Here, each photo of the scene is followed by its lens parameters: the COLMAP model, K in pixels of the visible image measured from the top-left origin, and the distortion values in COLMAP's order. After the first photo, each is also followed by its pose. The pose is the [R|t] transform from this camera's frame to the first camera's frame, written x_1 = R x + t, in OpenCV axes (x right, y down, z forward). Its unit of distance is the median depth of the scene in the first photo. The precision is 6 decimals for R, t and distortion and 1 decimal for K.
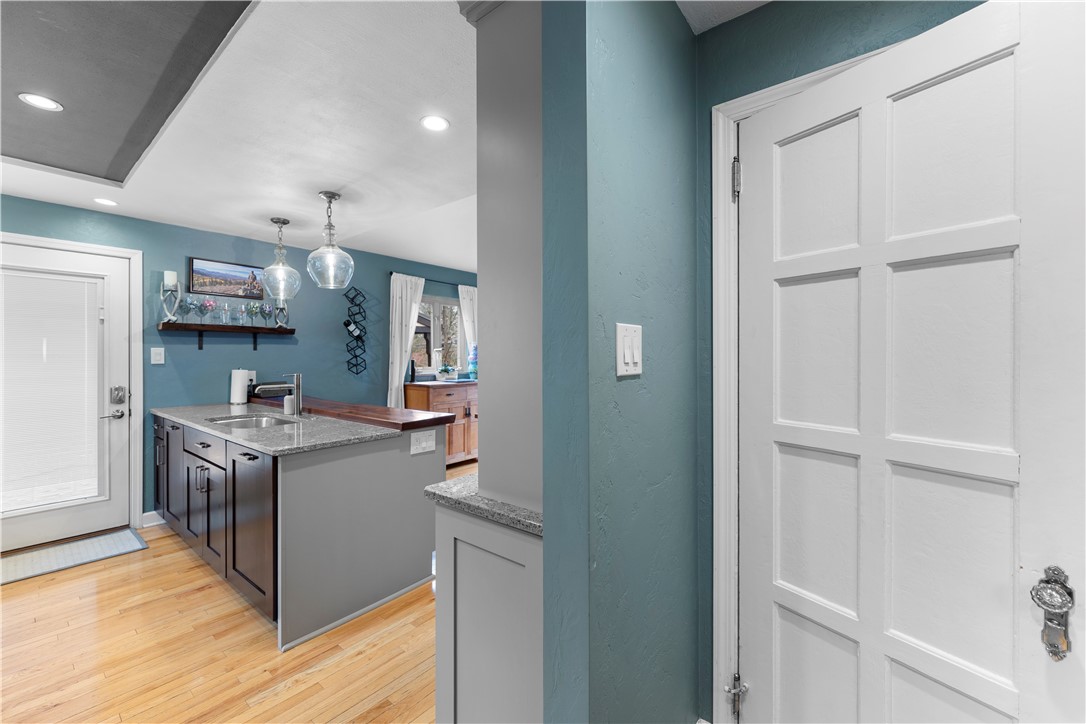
lens RADIAL K [[436.2, 0, 536.5], [0, 436.2, 357.1], [0, 0, 1]] dist [0.001311, 0.000096]
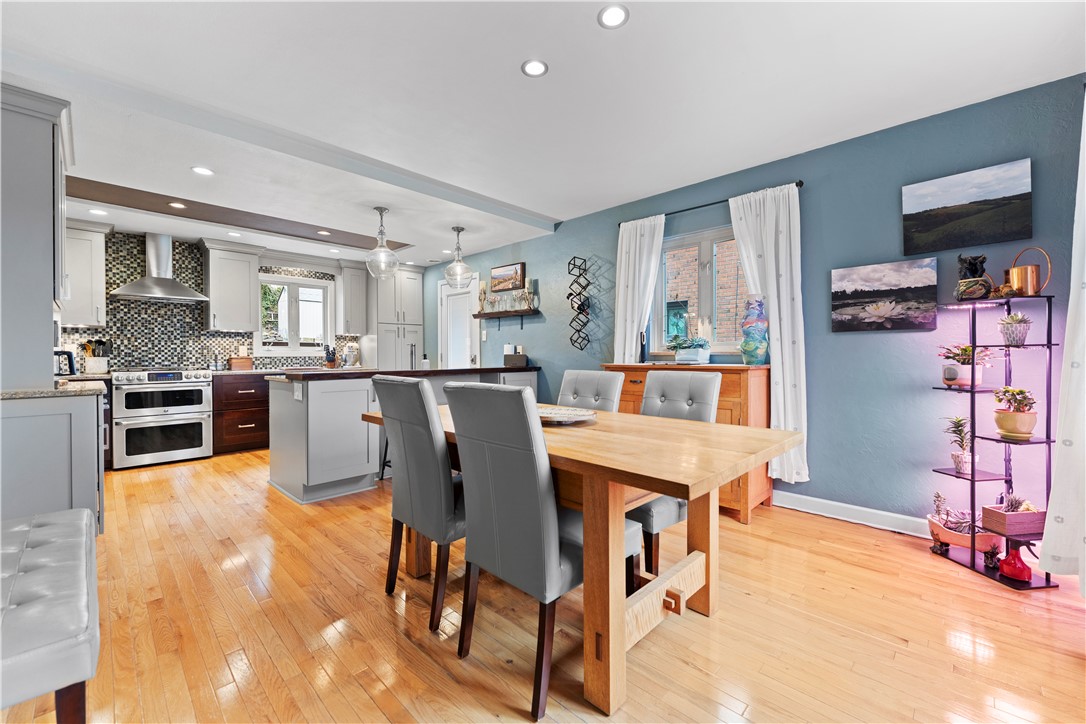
lens RADIAL K [[437.4, 0, 542.2], [0, 437.4, 358.9], [0, 0, 1]] dist [0.001549, 0.000160]
pose [[-0.083131, 0.012094, -0.996465, 0.705492], [0.001560, 0.999927, 0.012006, 0.063535], [0.996537, -0.000556, -0.083144, 1.344036]]
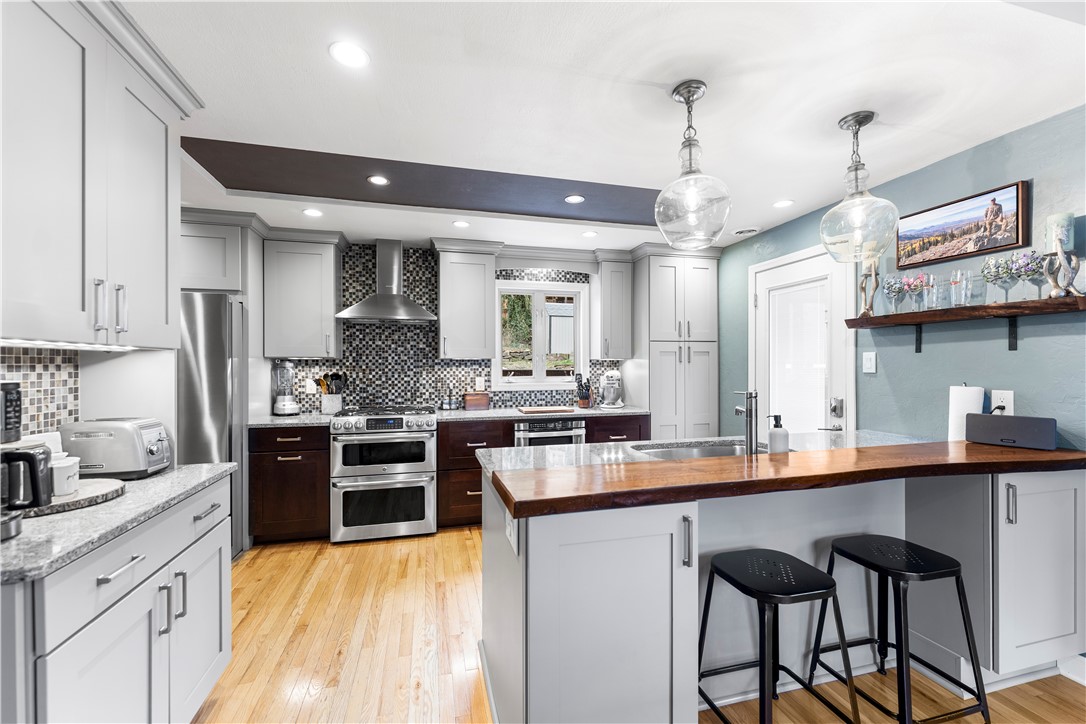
lens RADIAL K [[443.1, 0, 540.7], [0, 443.1, 365.8], [0, 0, 1]] dist [0.000635, -0.000004]
pose [[-0.590580, 0.003706, -0.806971, 0.109933], [0.002172, 0.999993, 0.003004, -0.000028], [0.806976, 0.000021, -0.590584, 0.994636]]
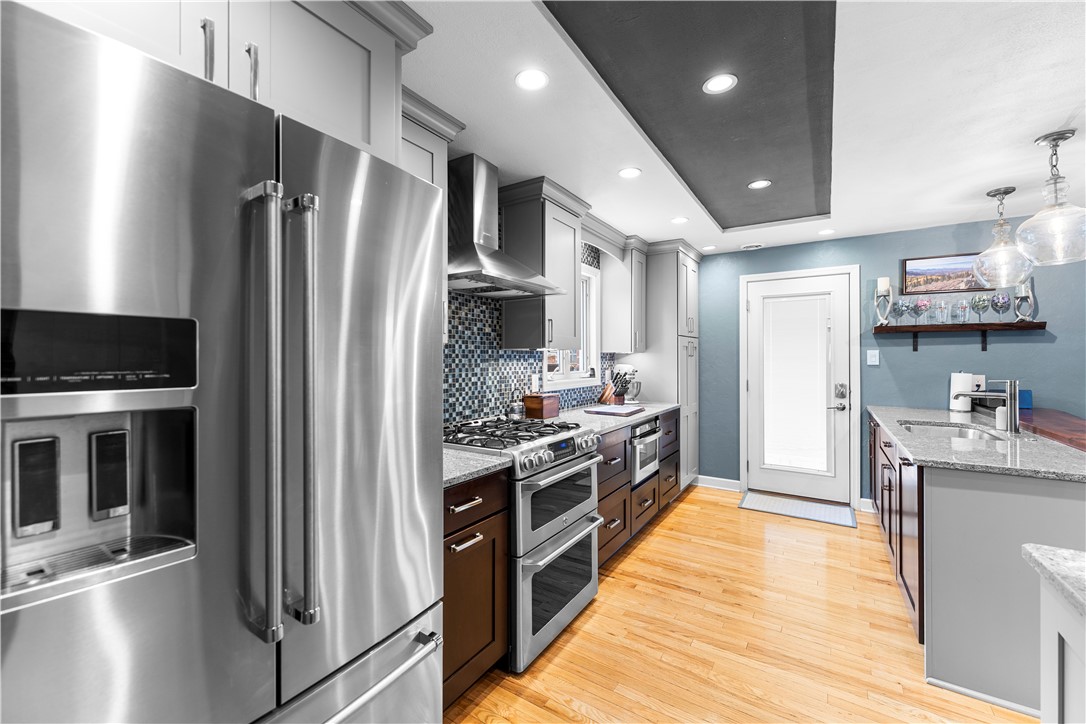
lens RADIAL K [[440.8, 0, 532.6], [0, 440.8, 356.3], [0, 0, 1]] dist [0.000421, 0.000078]
pose [[0.097397, -0.003171, -0.995241, 0.141943], [-0.002501, 0.999991, -0.003431, 0.000083], [0.995242, 0.002823, 0.097388, 0.049922]]
